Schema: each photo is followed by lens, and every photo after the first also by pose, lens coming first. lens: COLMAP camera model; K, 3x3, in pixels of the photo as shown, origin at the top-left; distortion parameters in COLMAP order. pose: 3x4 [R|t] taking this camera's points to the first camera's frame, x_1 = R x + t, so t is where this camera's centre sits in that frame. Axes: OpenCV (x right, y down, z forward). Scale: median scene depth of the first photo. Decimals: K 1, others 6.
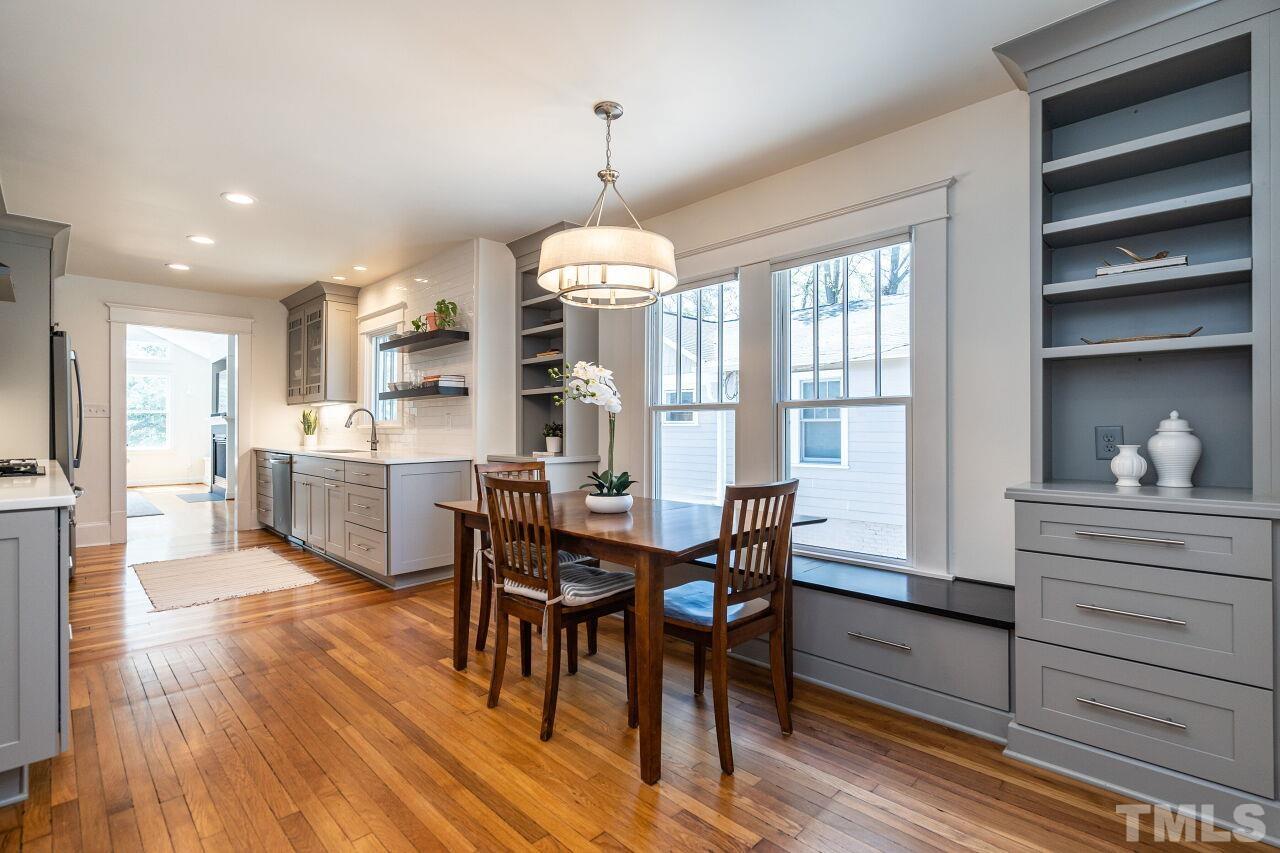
lens RADIAL K [[593.5, 0, 638.4], [0, 593.5, 422.9], [0, 0, 1]] dist [-0.006087, 0.001833]
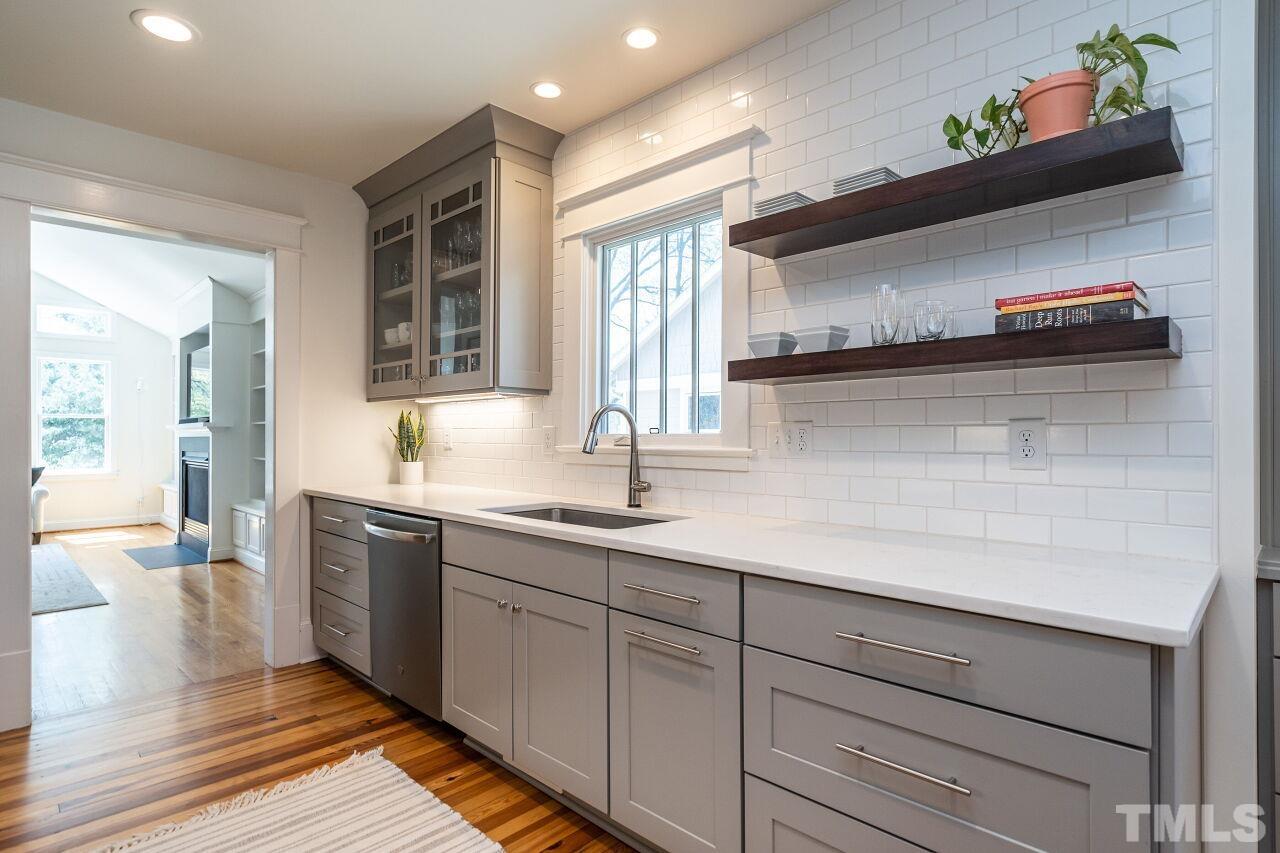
lens RADIAL K [[678.9, 0, 643.5], [0, 678.9, 431.2], [0, 0, 1]] dist [0.015438, 0.000703]
pose [[1.000000, 0.000449, -0.000386, -0.377329], [-0.000448, 0.999997, 0.002367, -0.007004], [0.000387, -0.002366, 0.999997, 0.452613]]
